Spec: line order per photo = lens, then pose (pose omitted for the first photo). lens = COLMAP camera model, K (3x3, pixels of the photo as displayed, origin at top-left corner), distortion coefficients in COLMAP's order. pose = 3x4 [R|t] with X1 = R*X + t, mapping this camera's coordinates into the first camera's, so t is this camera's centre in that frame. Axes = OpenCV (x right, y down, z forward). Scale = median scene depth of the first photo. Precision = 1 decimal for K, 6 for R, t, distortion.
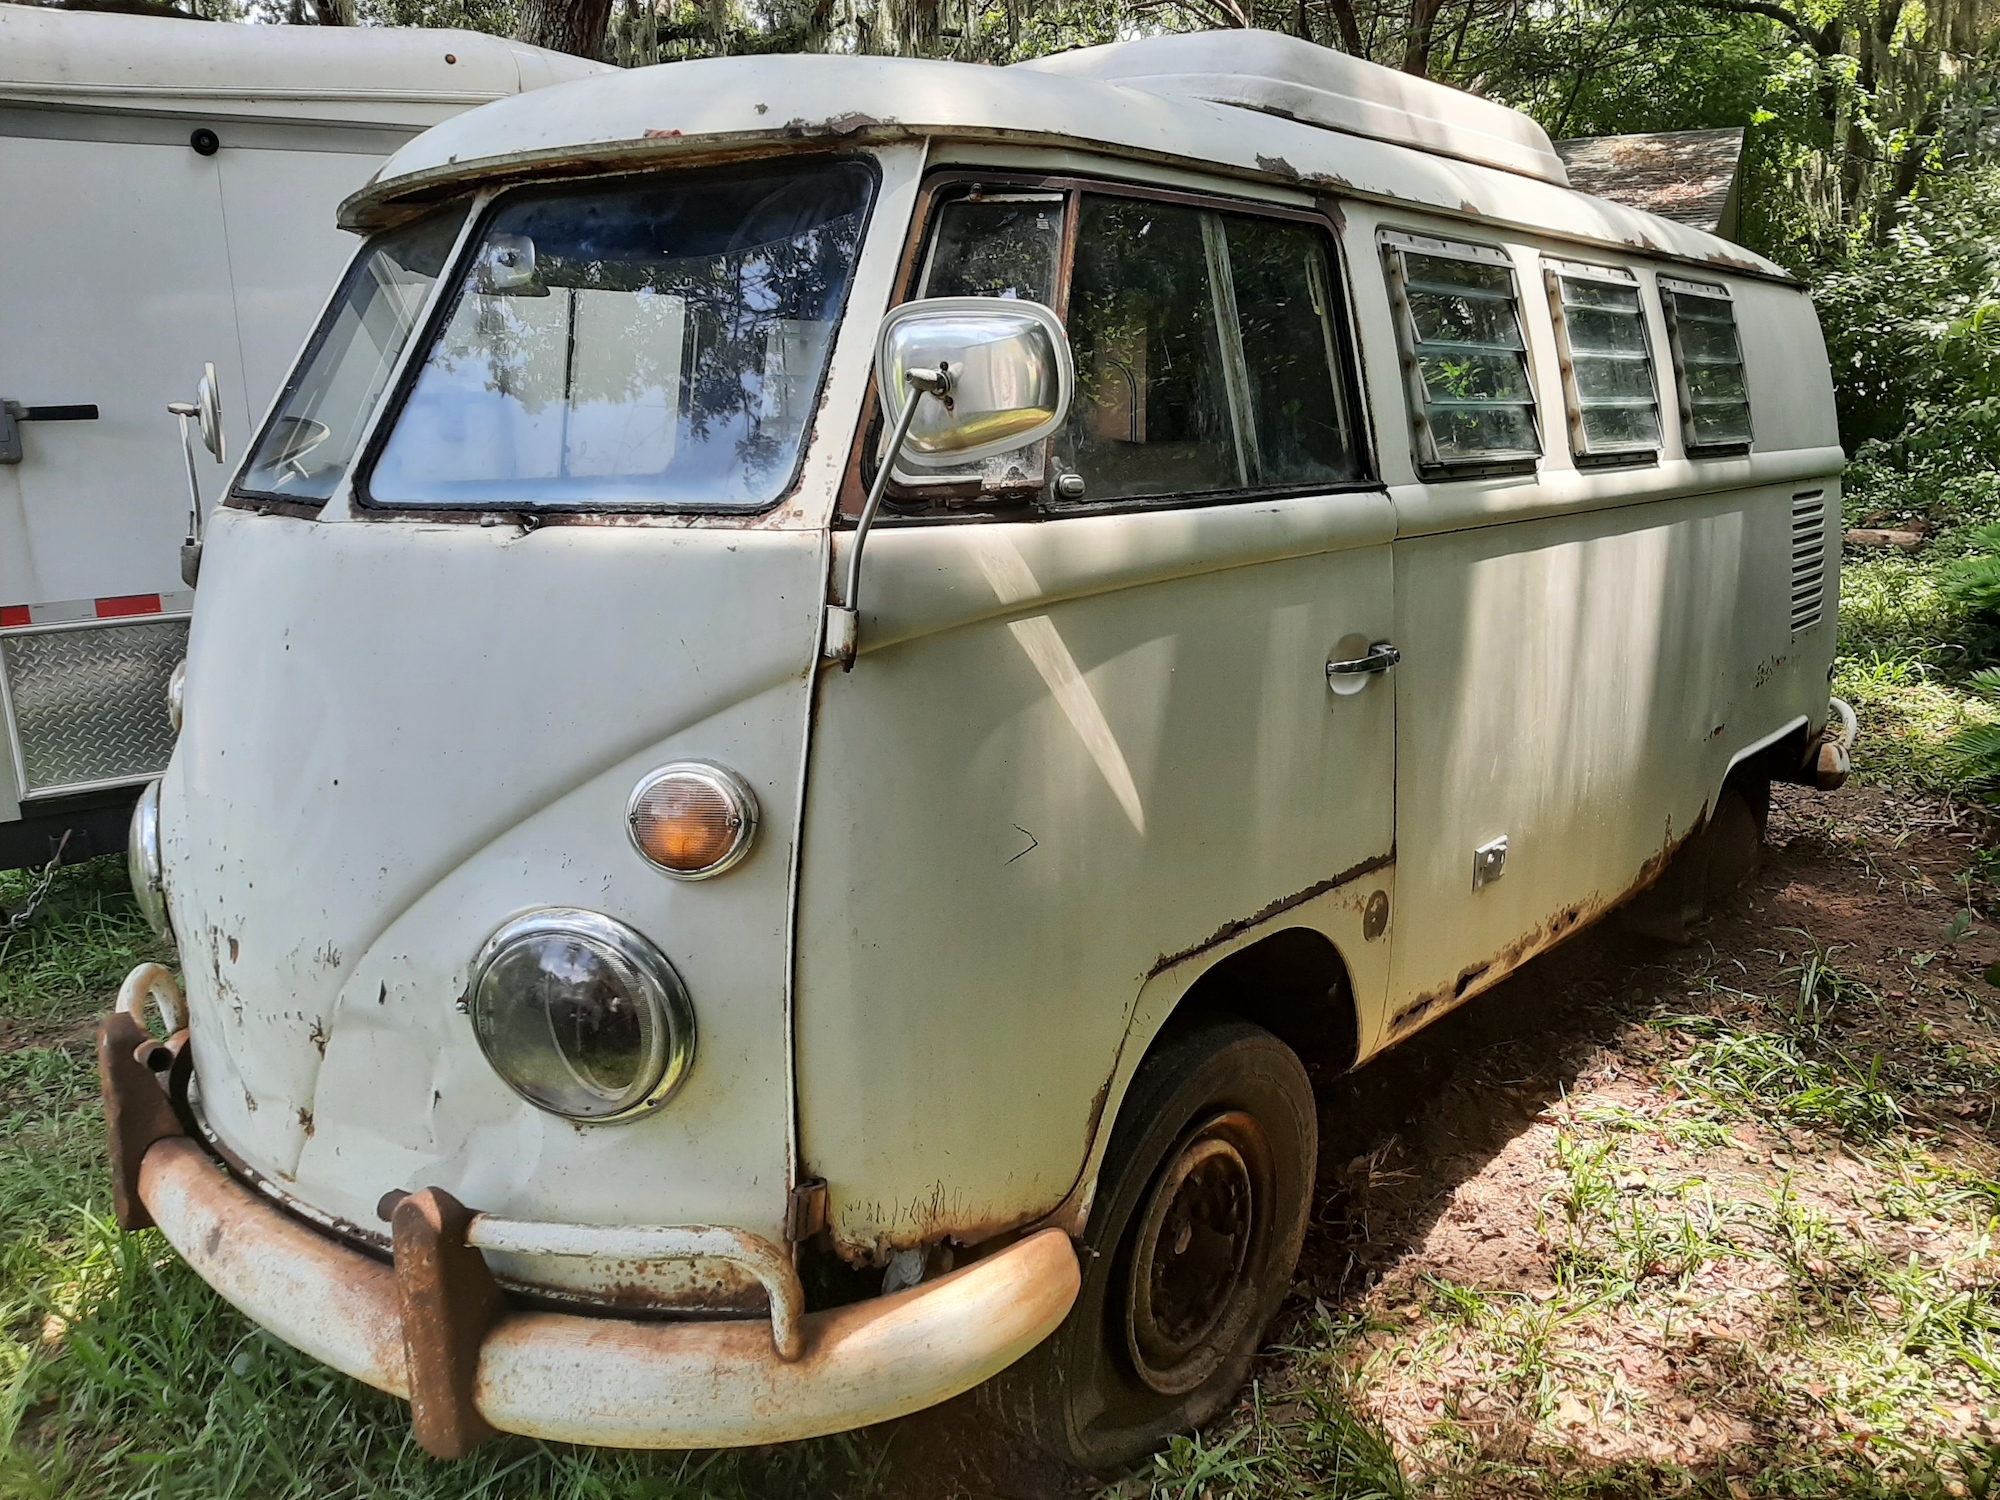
lens RADIAL K [[1600.3, 0, 1012.0], [0, 1600.3, 755.0], [0, 0, 1]] dist [0.081288, -0.160408]
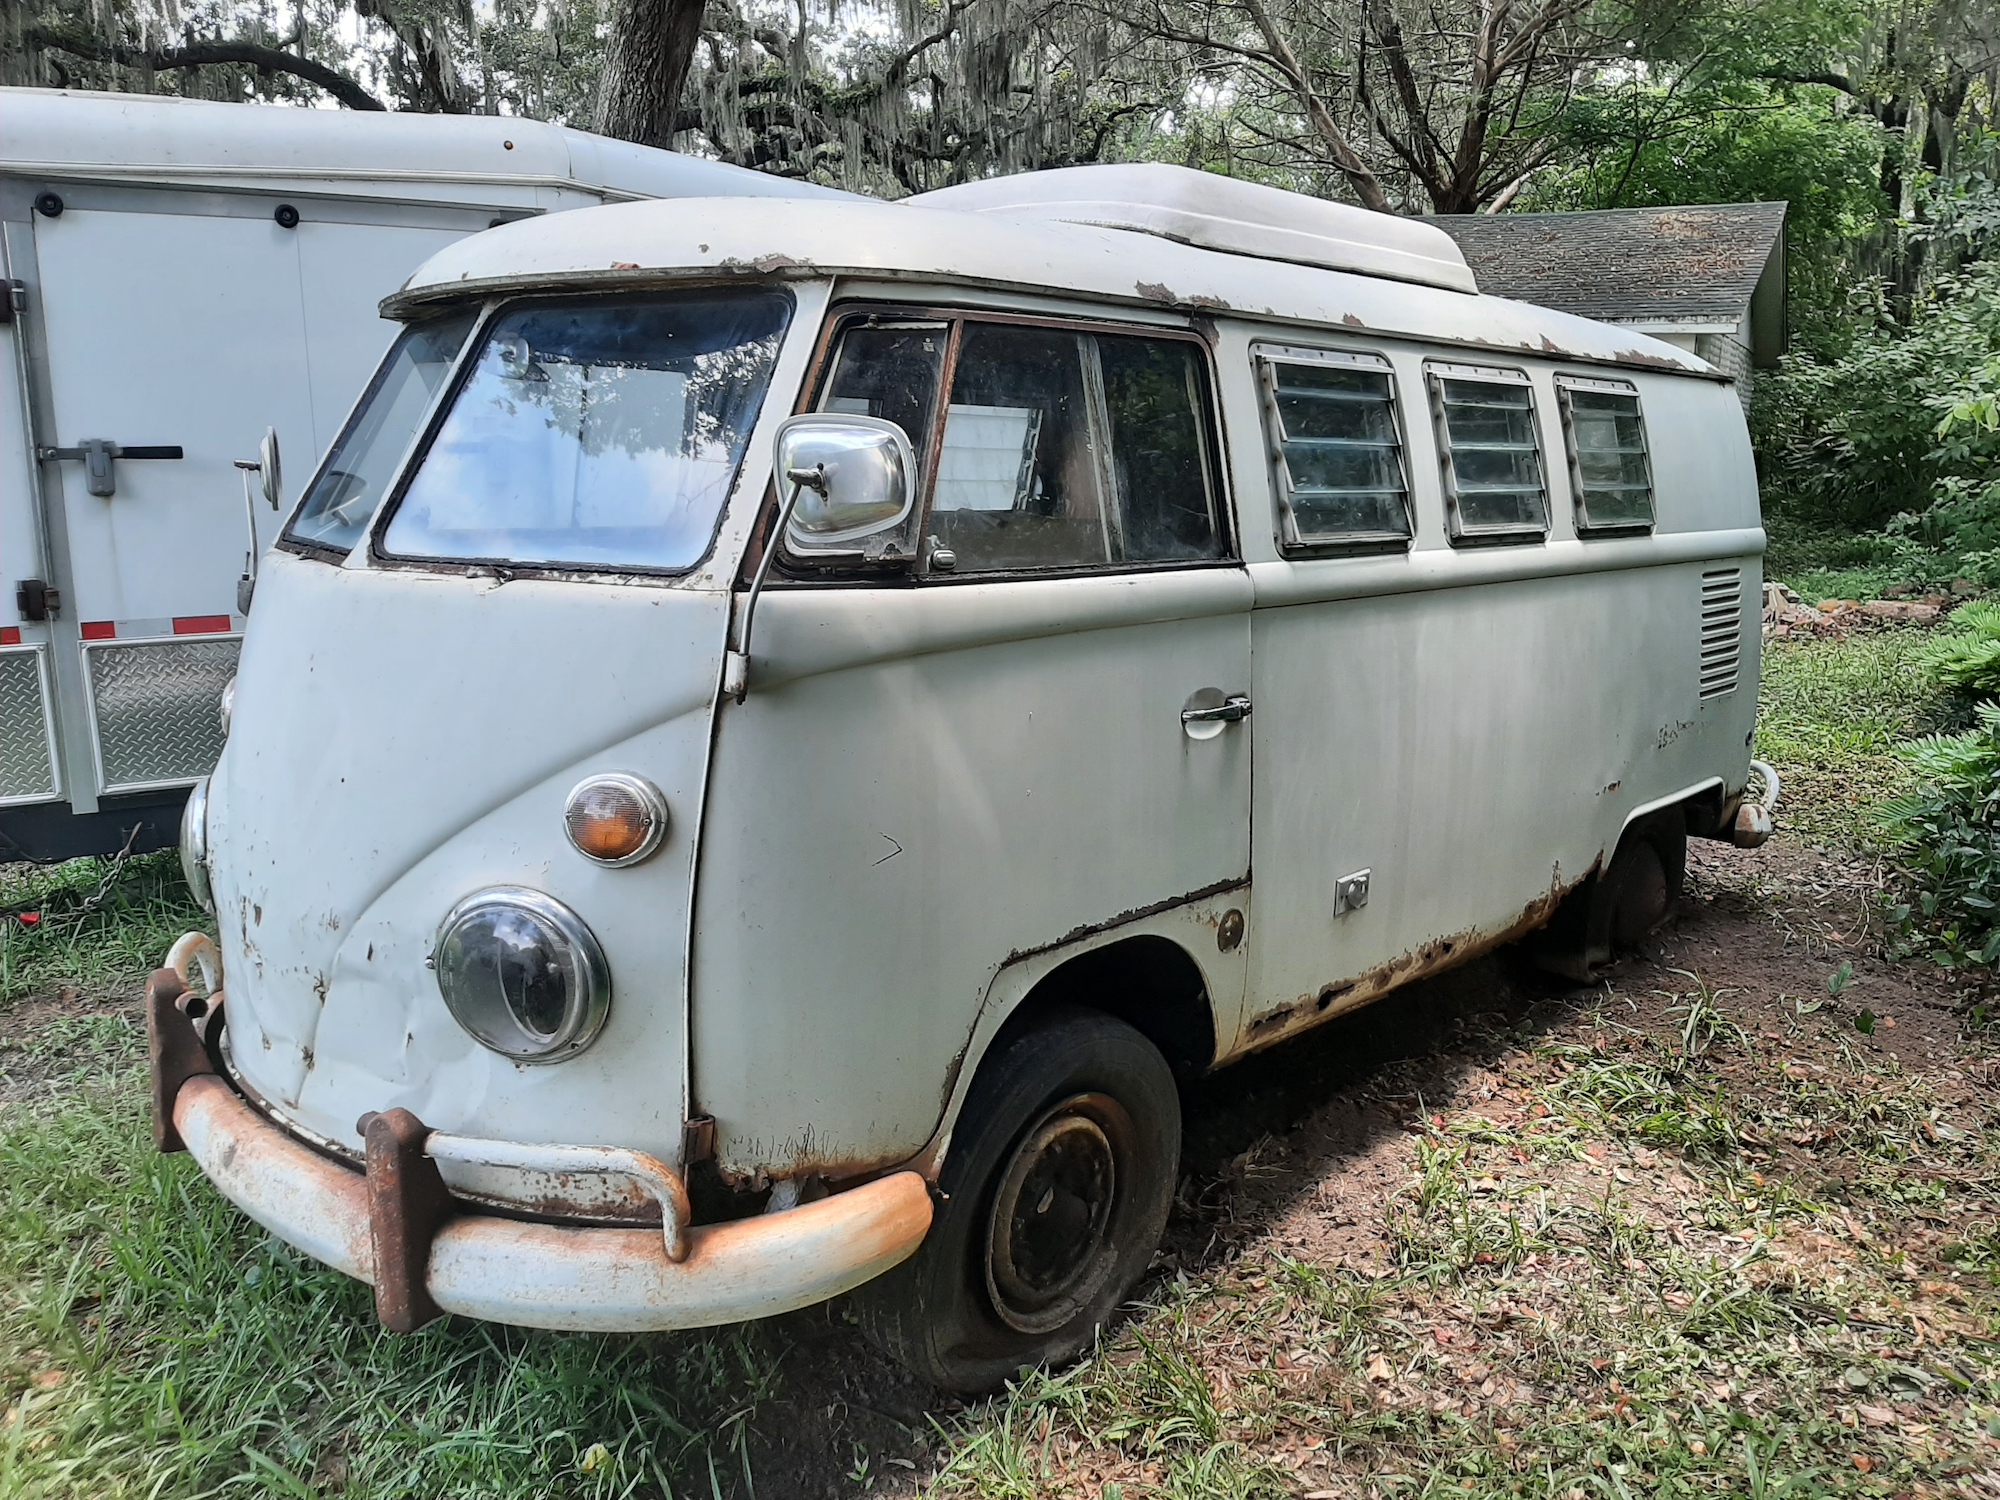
lens RADIAL K [[1601.4, 0, 1000.0], [0, 1601.4, 750.0], [0, 0, 1]] dist [0.104180, -0.221664]
pose [[0.998238, 0.035603, -0.047458, 0.118229], [-0.036902, 0.998960, -0.026770, 0.007153], [0.046456, 0.028474, 0.998514, -0.178627]]
